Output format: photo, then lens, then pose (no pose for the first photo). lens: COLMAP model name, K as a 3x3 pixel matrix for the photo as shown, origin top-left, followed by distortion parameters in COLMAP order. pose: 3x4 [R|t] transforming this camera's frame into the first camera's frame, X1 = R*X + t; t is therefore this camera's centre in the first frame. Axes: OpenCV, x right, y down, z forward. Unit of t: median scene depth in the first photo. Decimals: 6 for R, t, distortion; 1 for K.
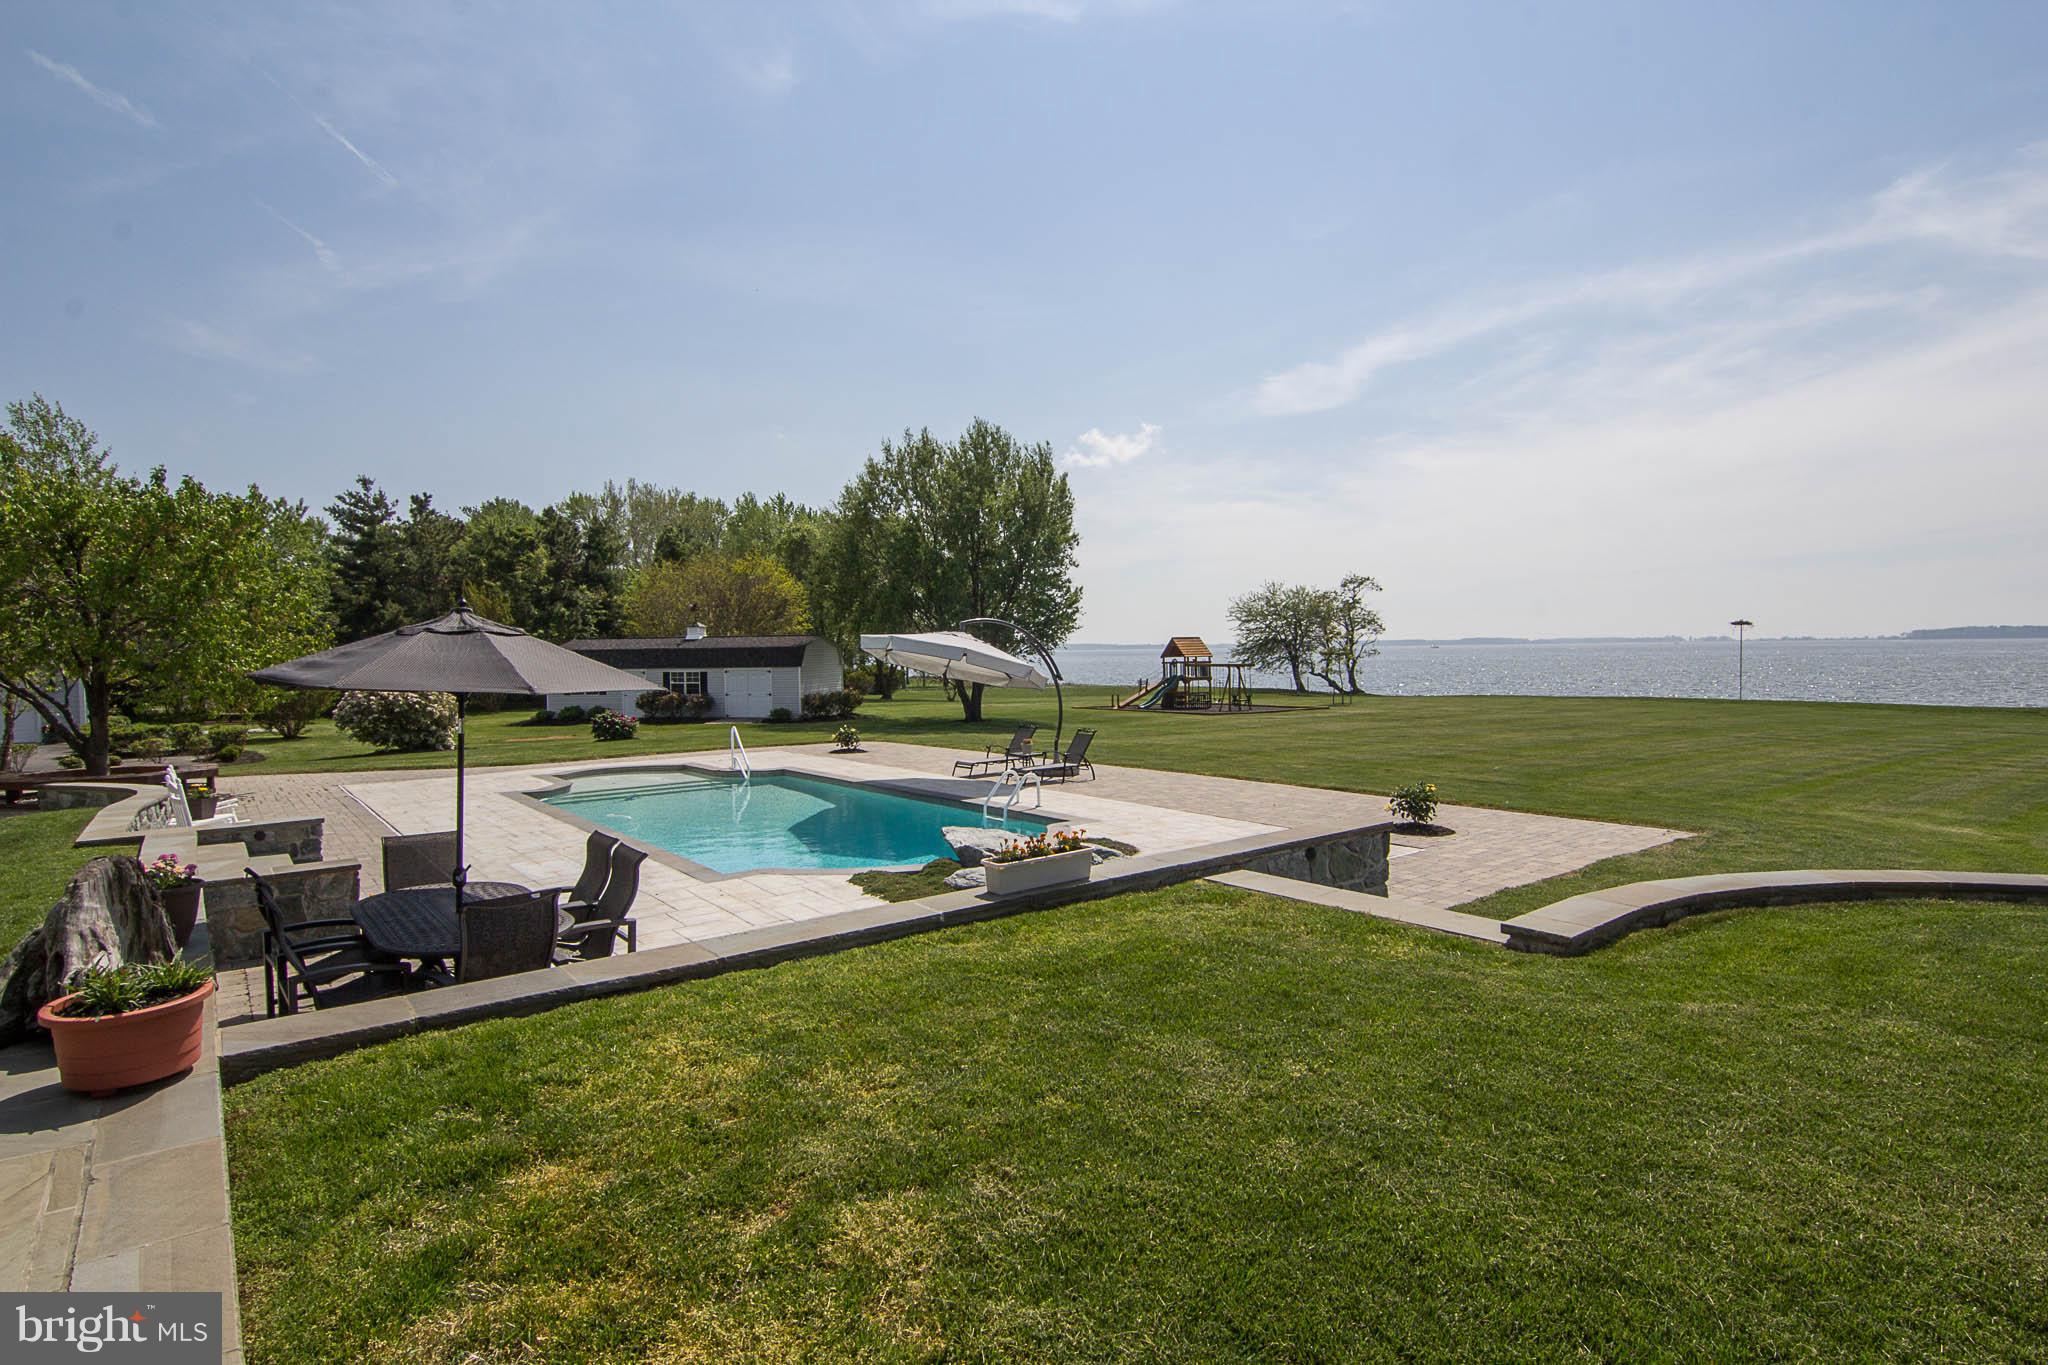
lens RADIAL K [[1041.9, 0, 1024.0], [0, 1041.9, 682.5], [0, 0, 1]] dist [-0.055987, 0.000010]
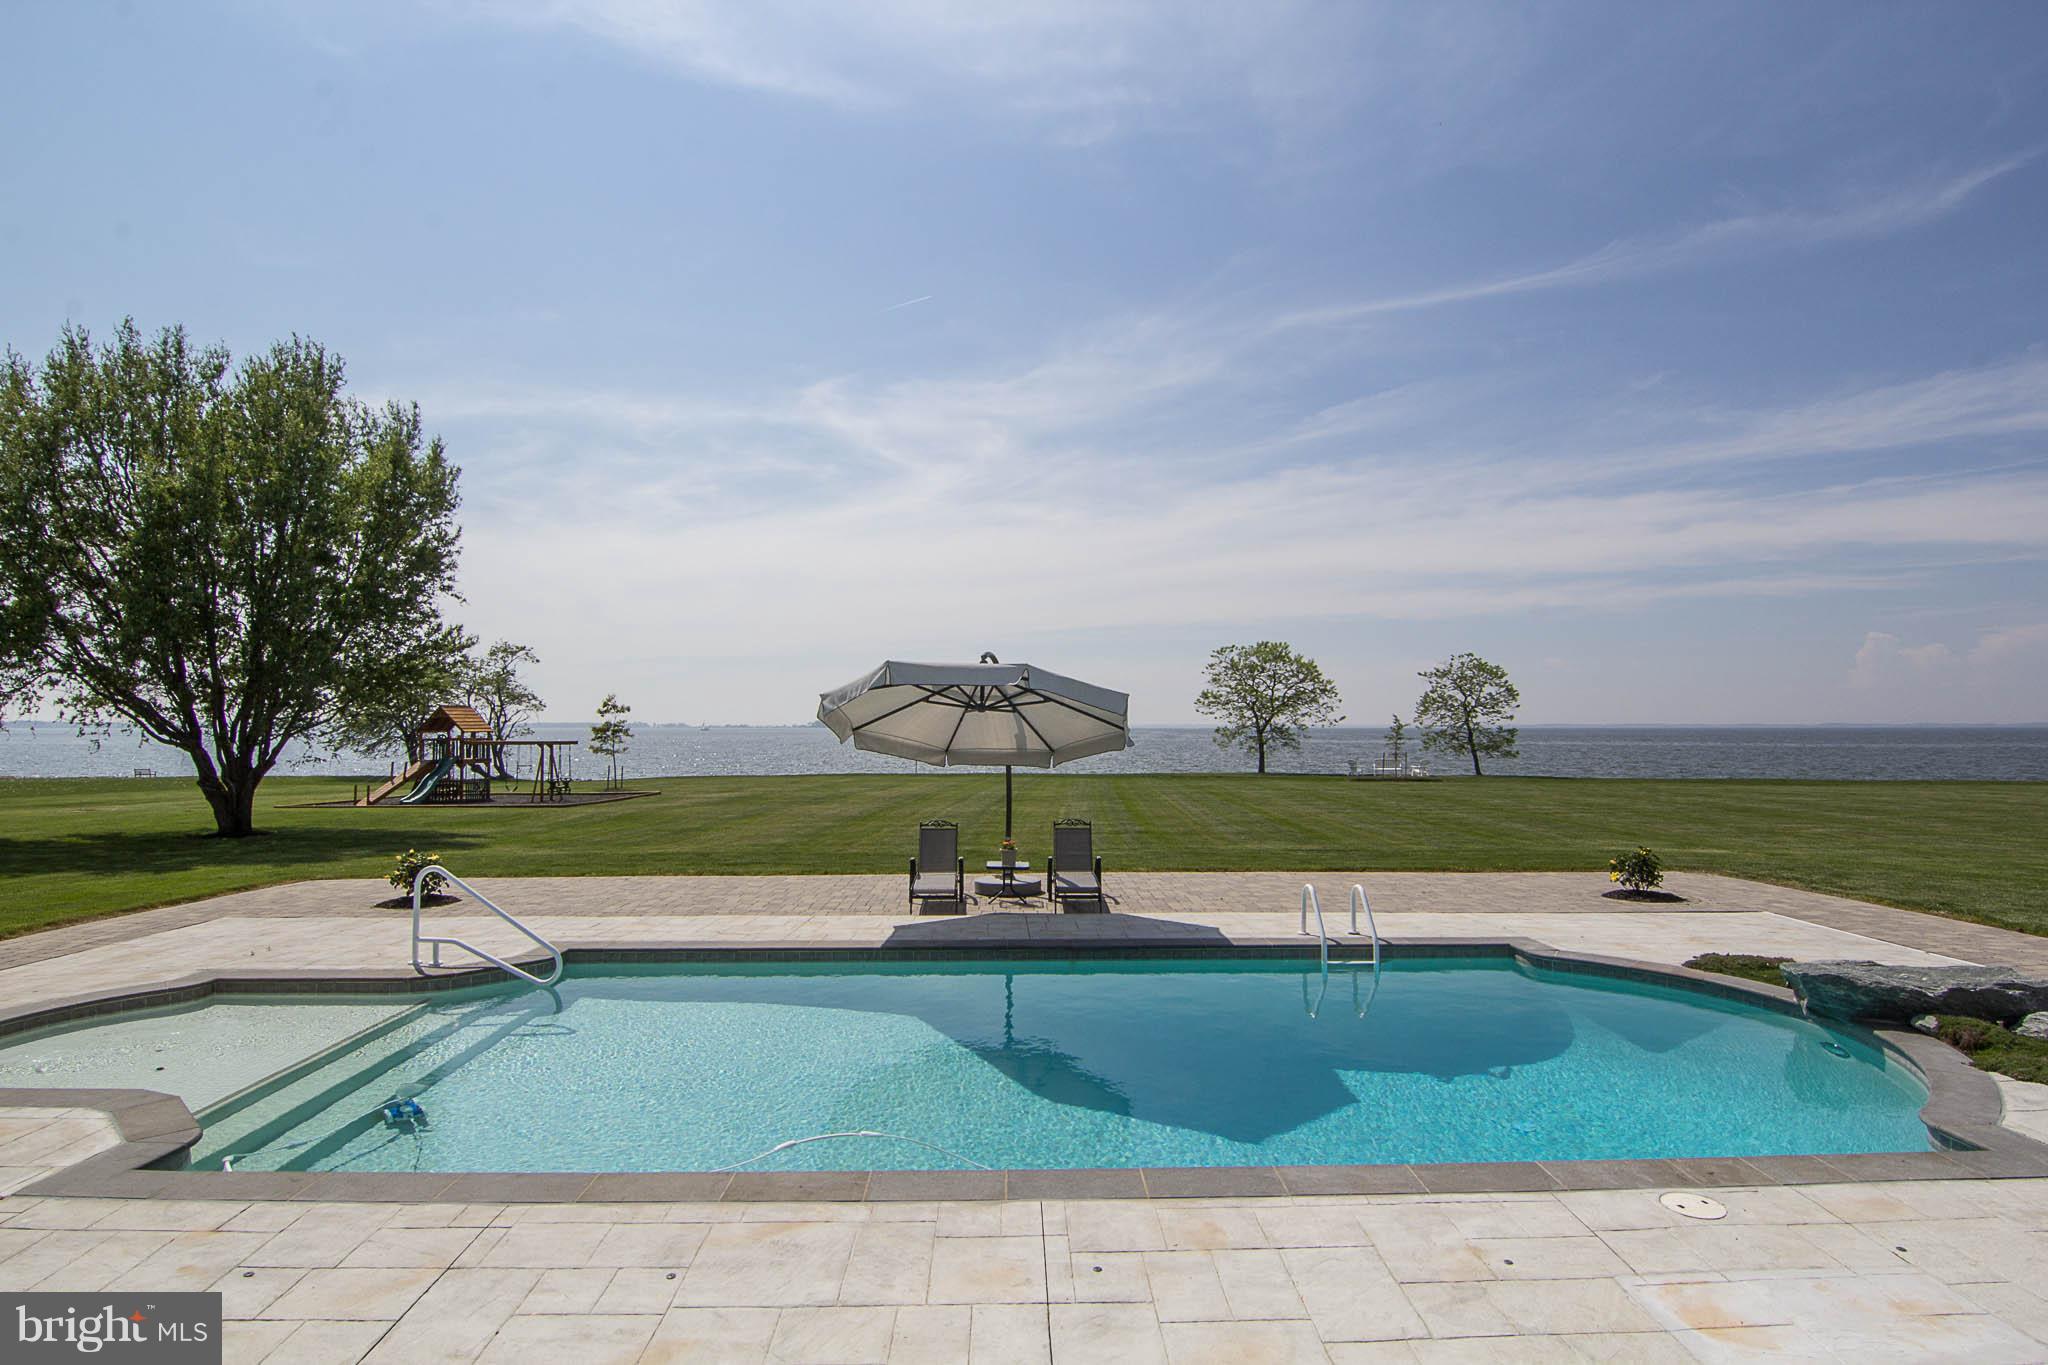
lens RADIAL K [[1016.0, 0, 1020.0], [0, 1016.0, 554.2], [0, 0, 1]] dist [-0.000221, -0.000064]
pose [[0.588077, 0.156006, 0.793617, -0.125939], [0.011576, 0.979498, -0.201123, 0.001325], [-0.808722, 0.127462, 0.574214, 0.142678]]
